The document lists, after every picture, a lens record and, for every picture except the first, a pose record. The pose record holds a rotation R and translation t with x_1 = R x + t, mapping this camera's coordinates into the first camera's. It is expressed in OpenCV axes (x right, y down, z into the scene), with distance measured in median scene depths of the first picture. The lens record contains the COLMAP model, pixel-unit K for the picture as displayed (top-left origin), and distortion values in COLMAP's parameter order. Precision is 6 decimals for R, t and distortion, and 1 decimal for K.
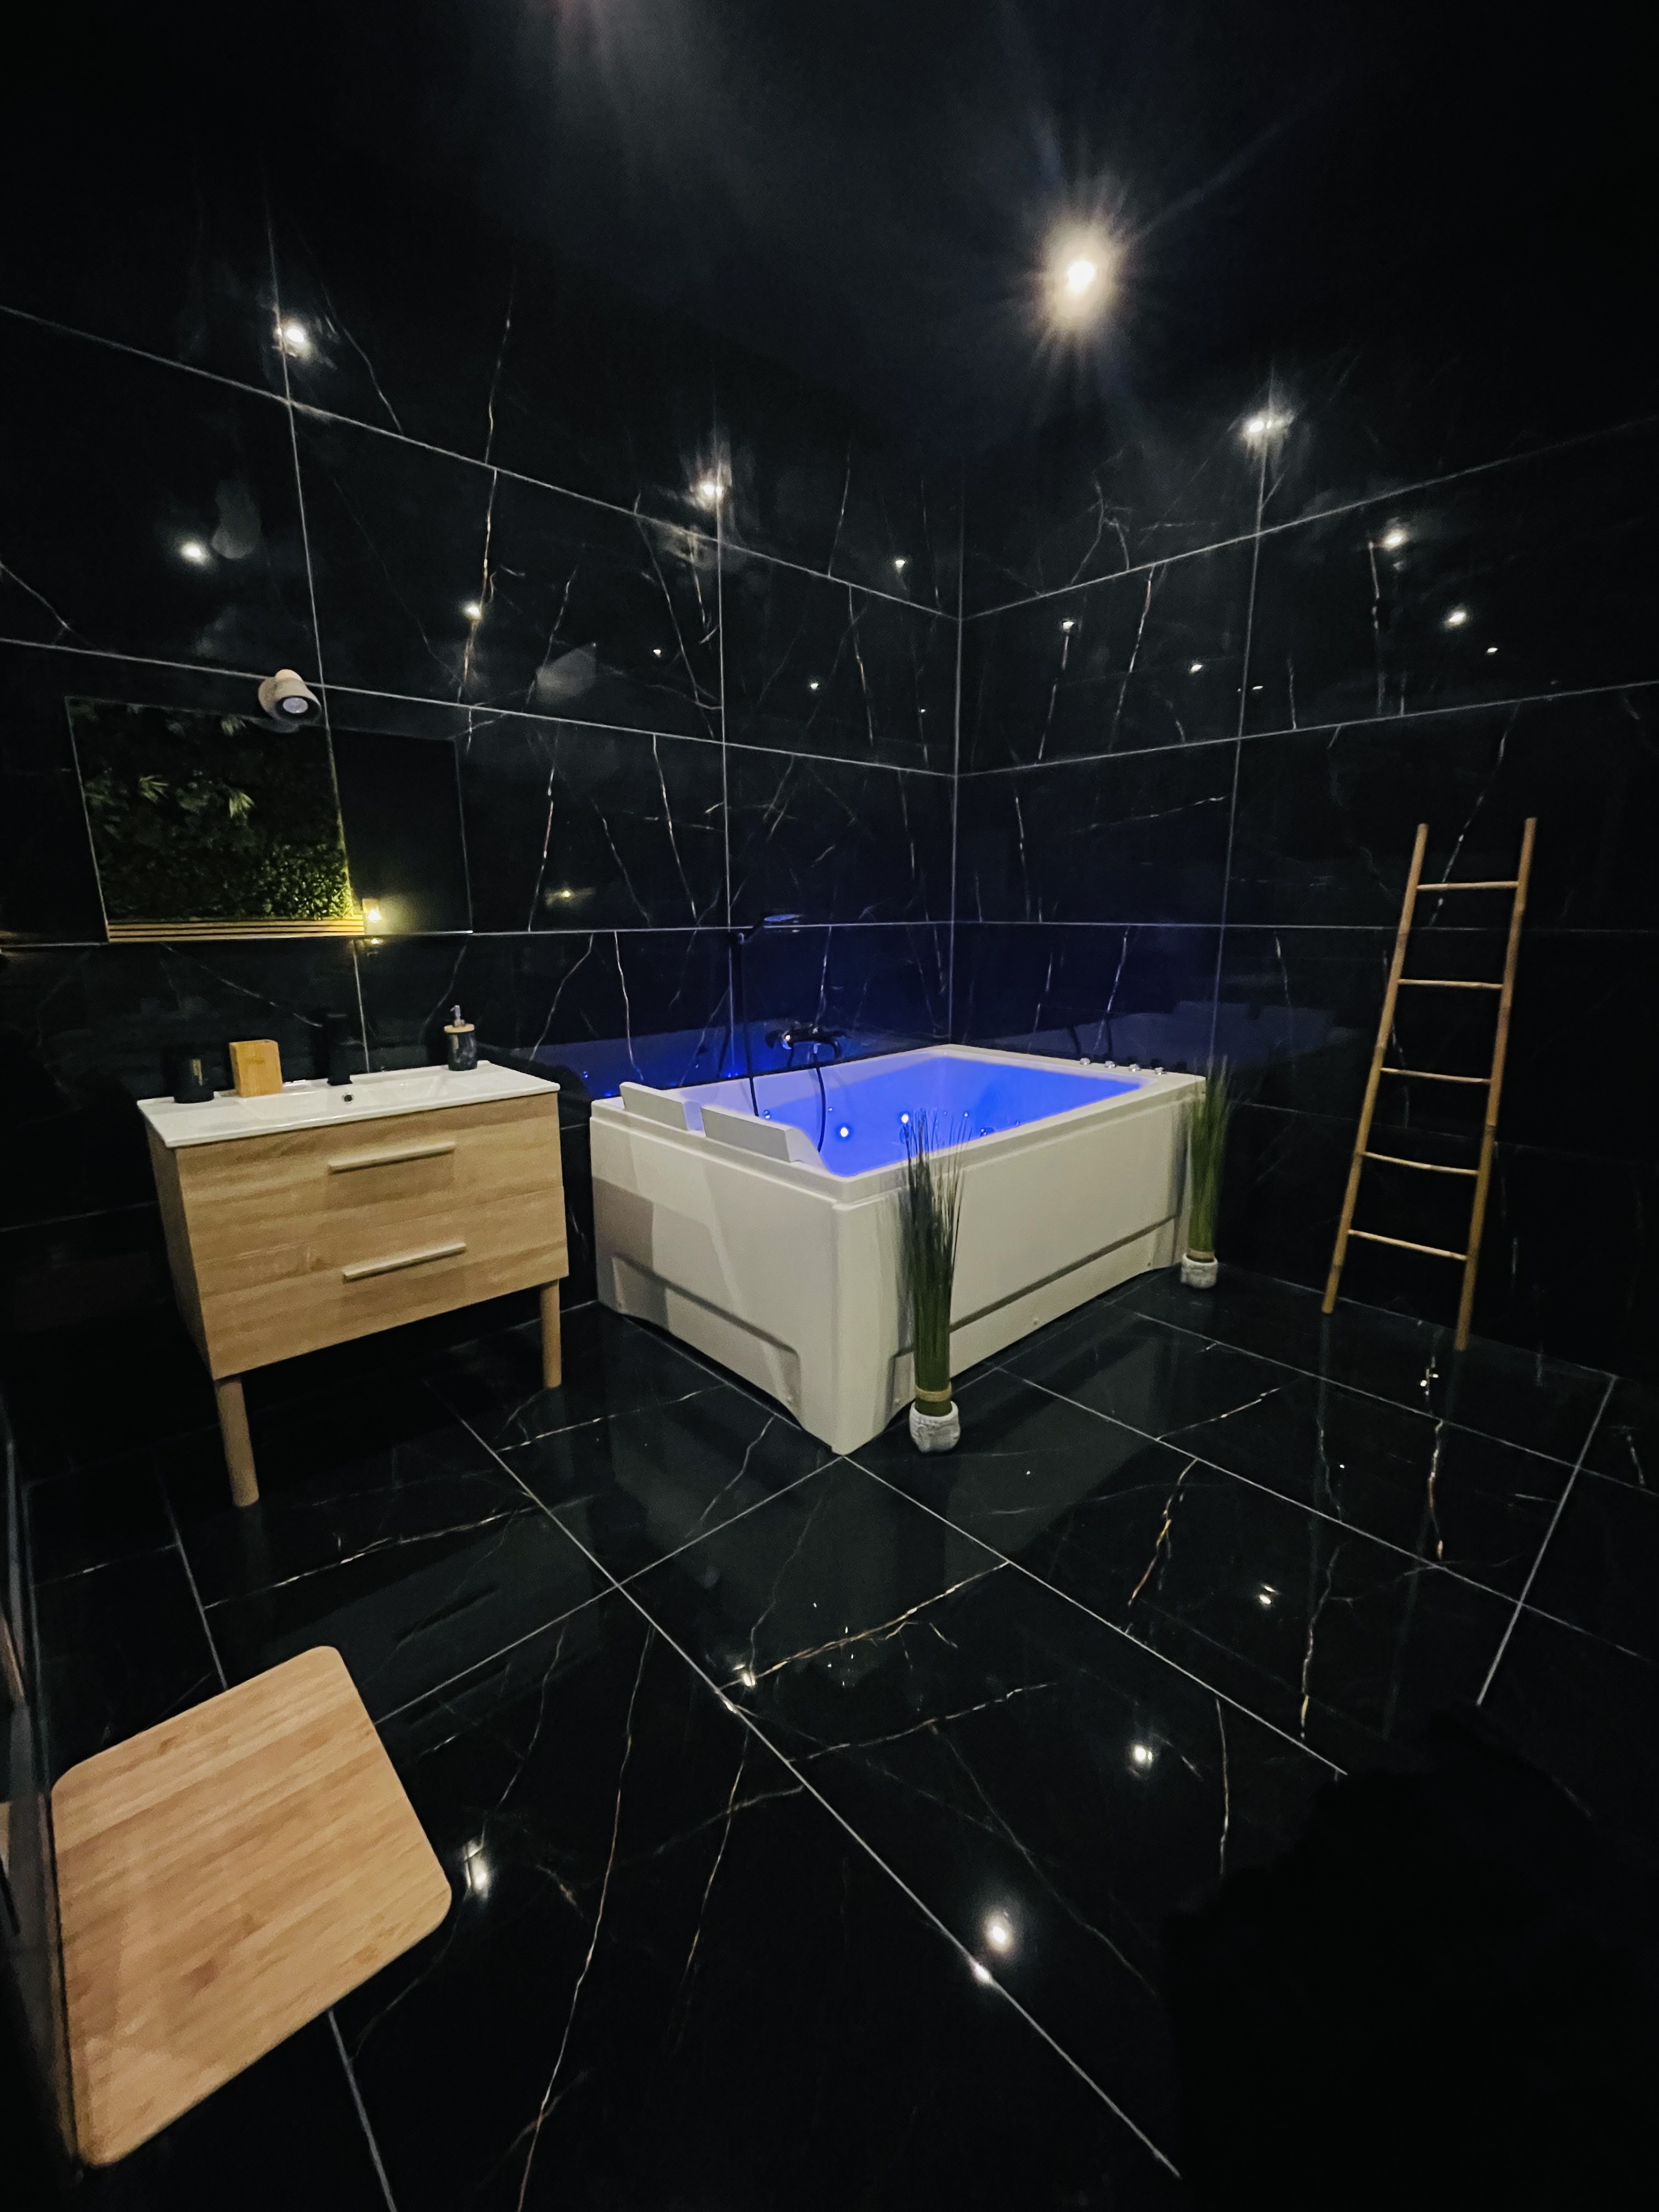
lens RADIAL K [[897.5, 0, 829.5], [0, 897.5, 1106.0], [0, 0, 1]] dist [0.000118, -0.000147]
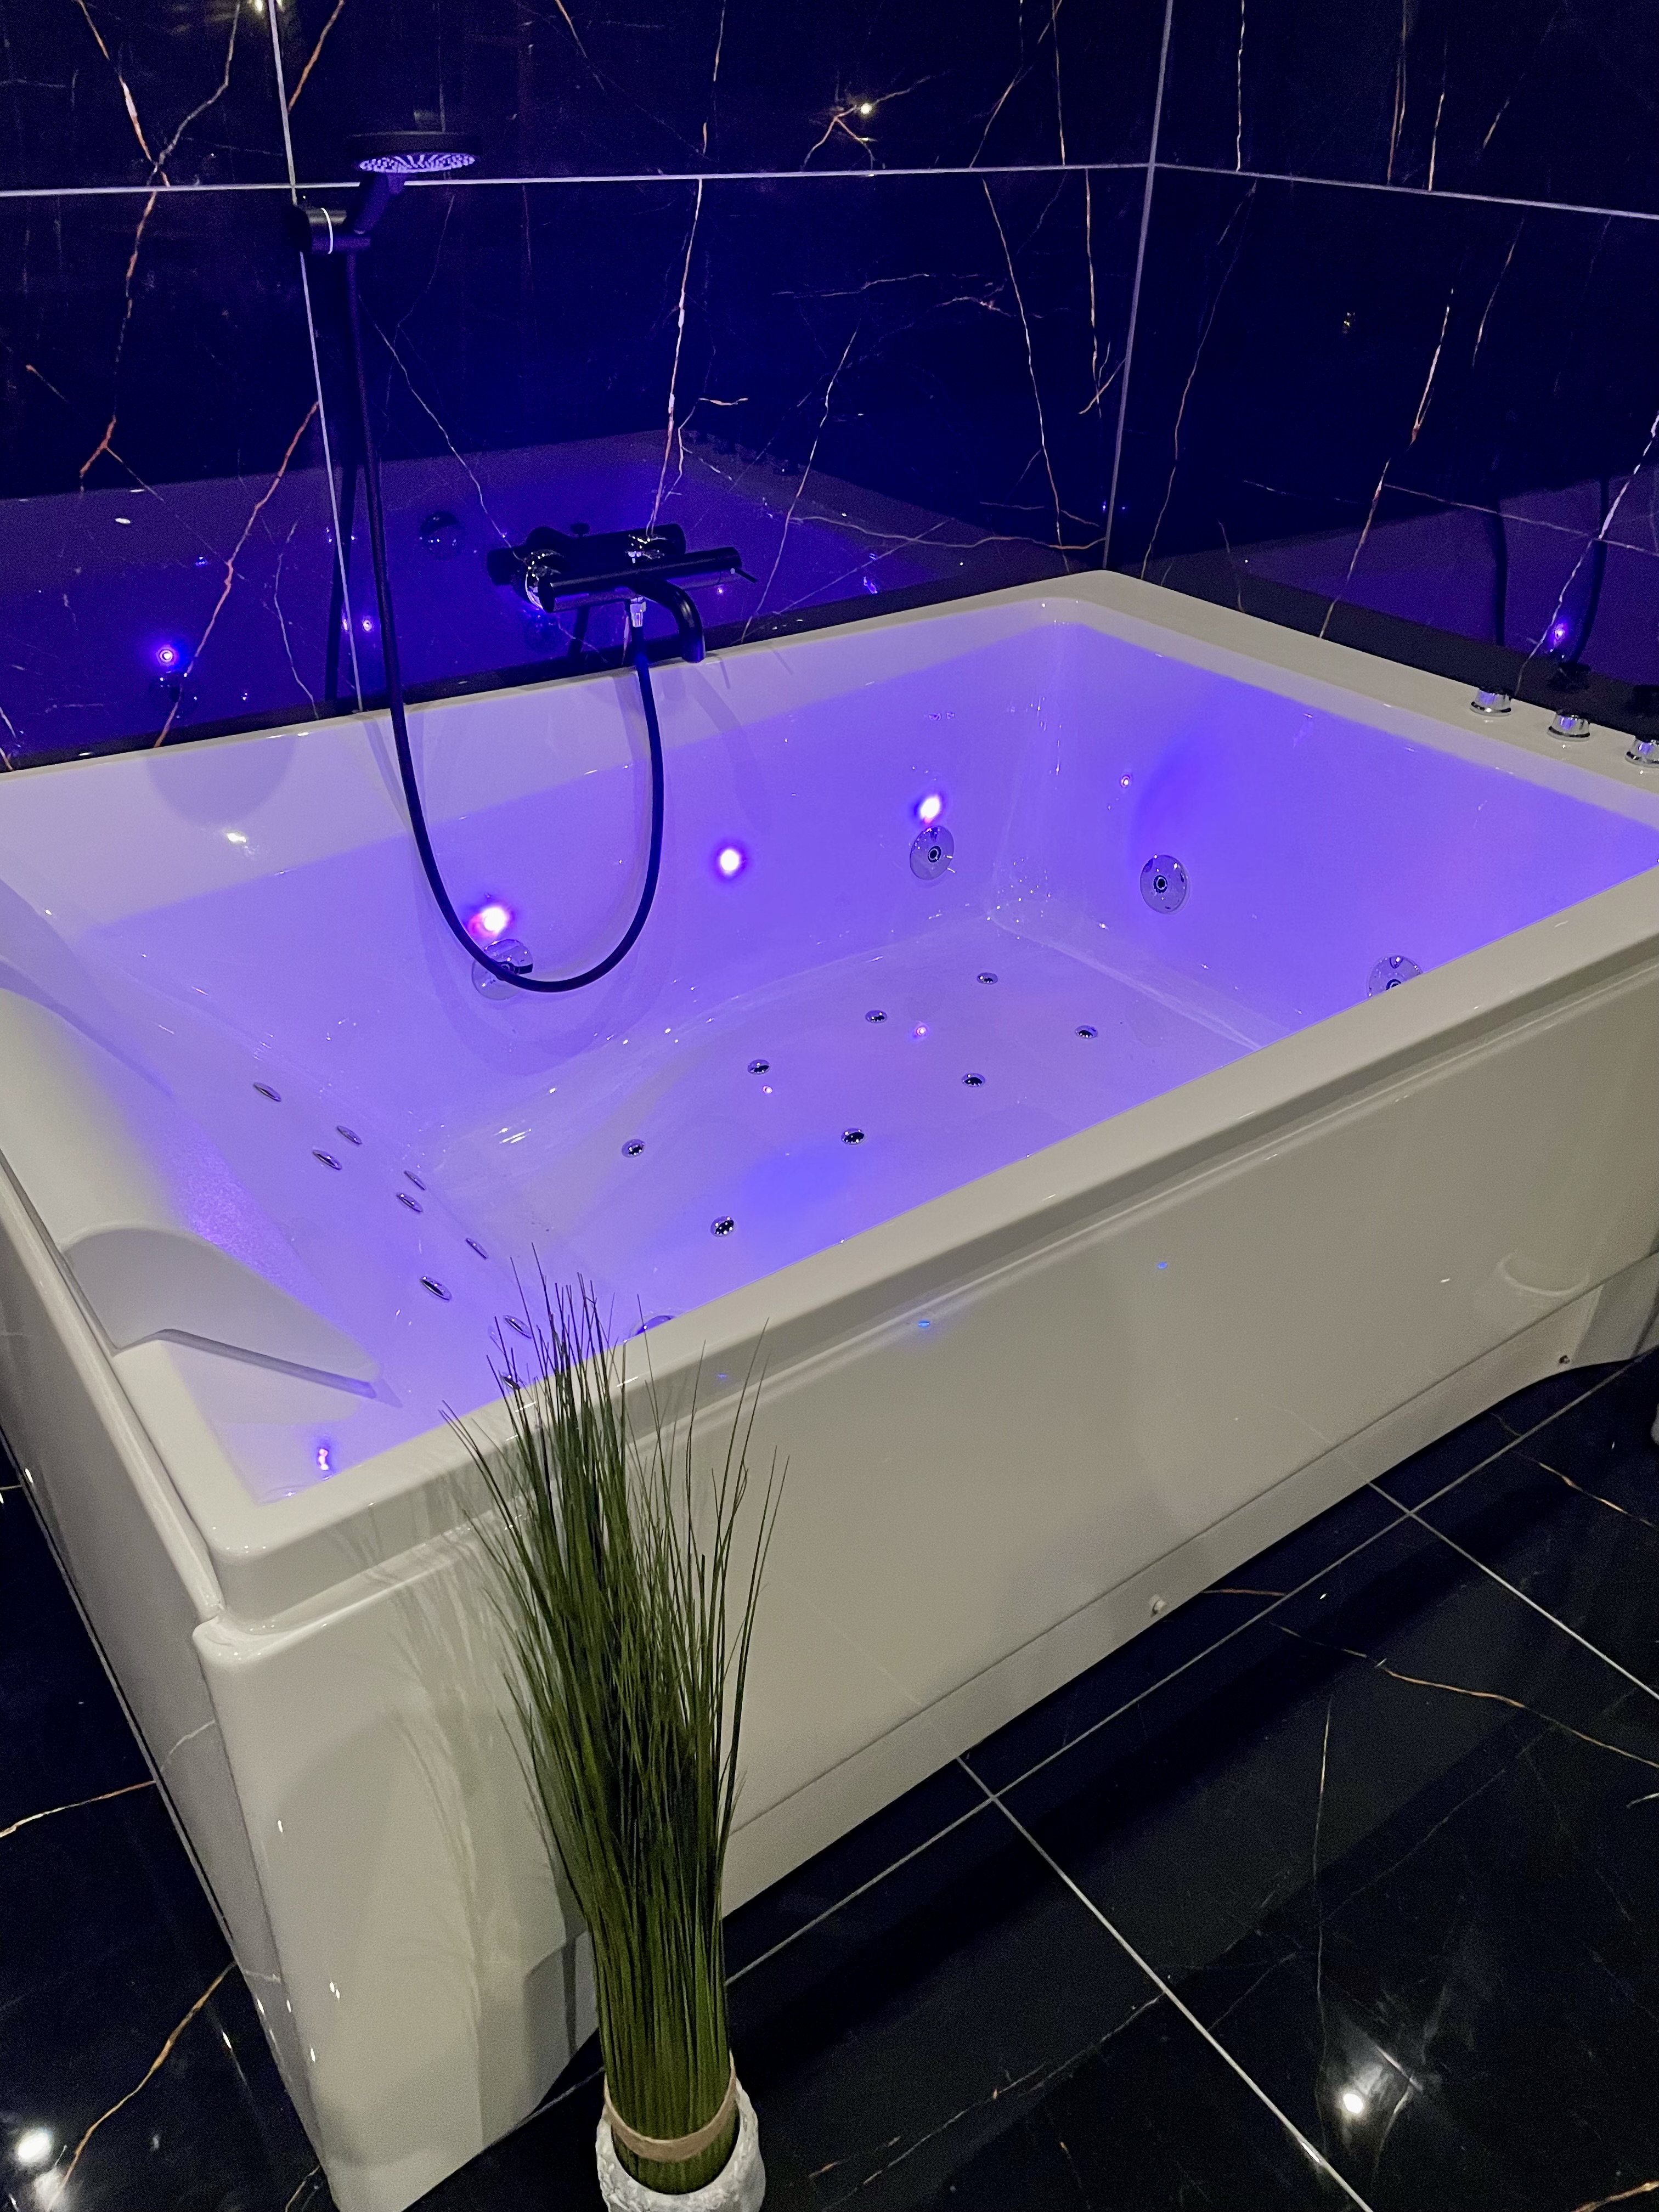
lens RADIAL K [[1662.7, 0, 829.5], [0, 1662.7, 1106.0], [0, 0, 1]] dist [0.082800, -0.112518]
pose [[0.993073, 0.085740, -0.080346, 0.138086], [-0.053233, 0.937873, 0.342871, -0.127672], [0.104752, -0.336219, 0.935940, 0.452083]]
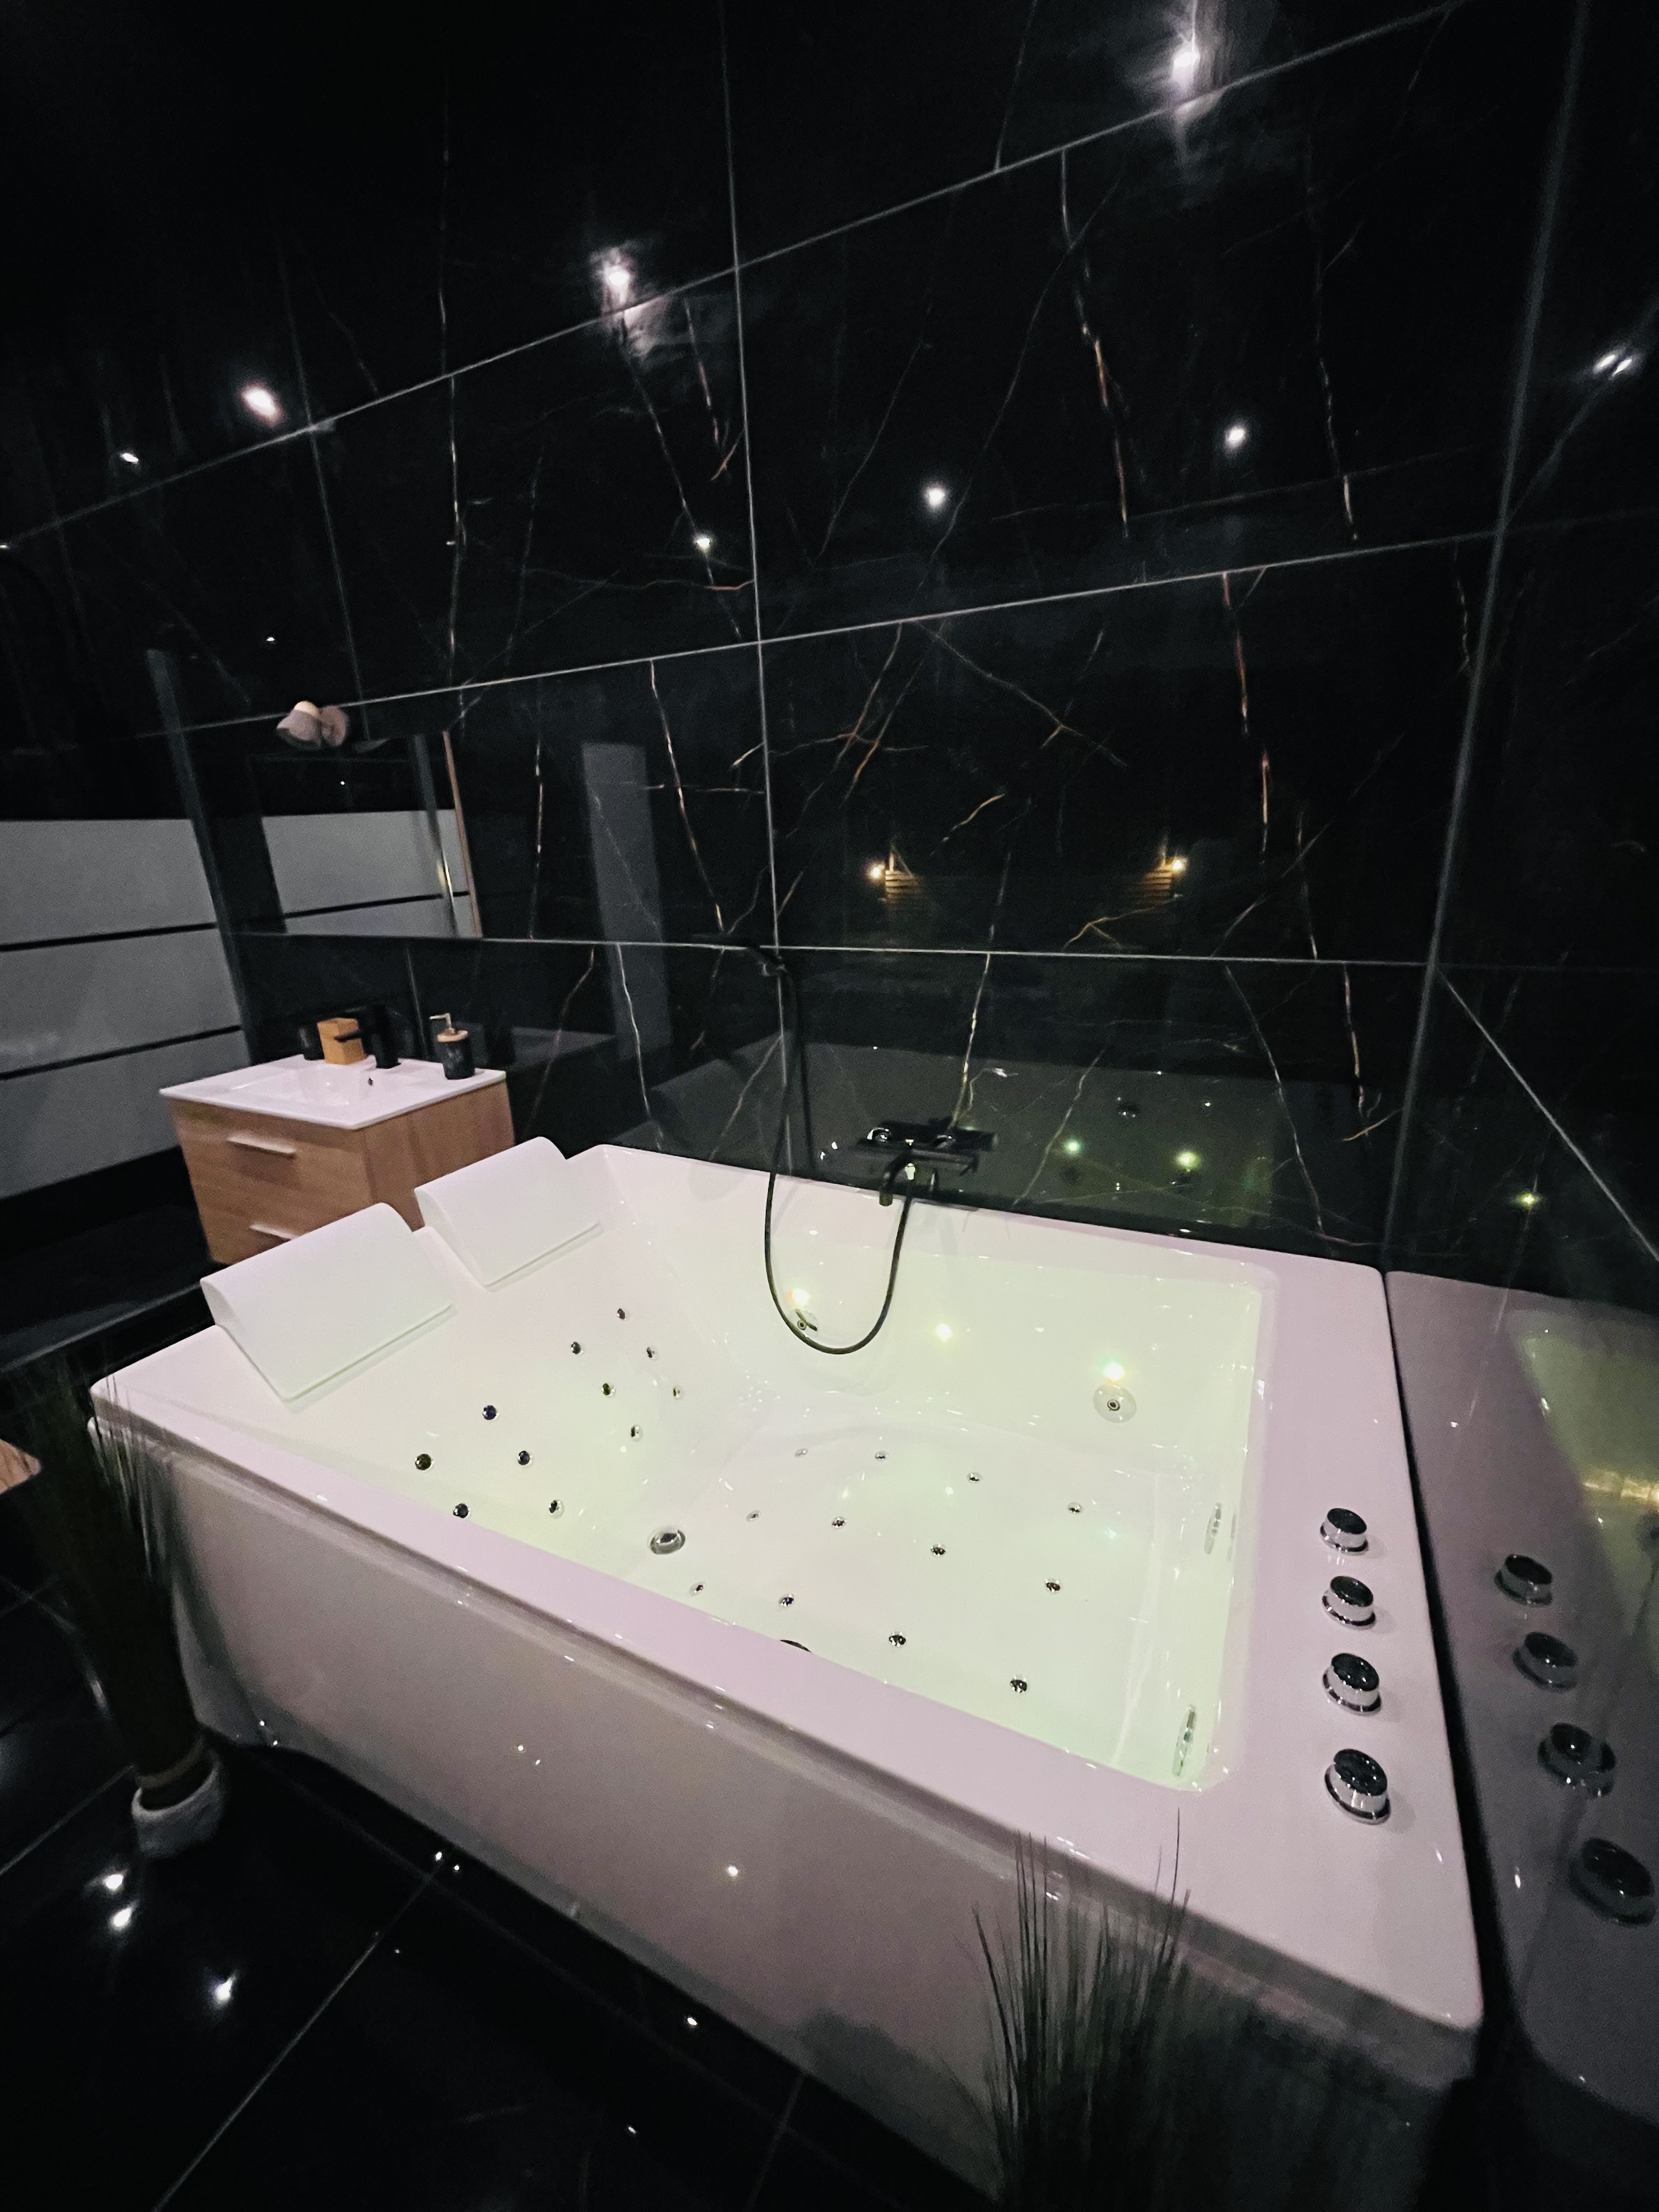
lens RADIAL K [[896.7, 0, 829.5], [0, 896.7, 1106.0], [0, 0, 1]] dist [0.000531, -0.000530]
pose [[0.341665, 0.271508, -0.899749, 0.544259], [-0.166074, 0.959738, 0.226546, -0.262422], [0.925032, 0.072022, 0.373000, 0.881723]]
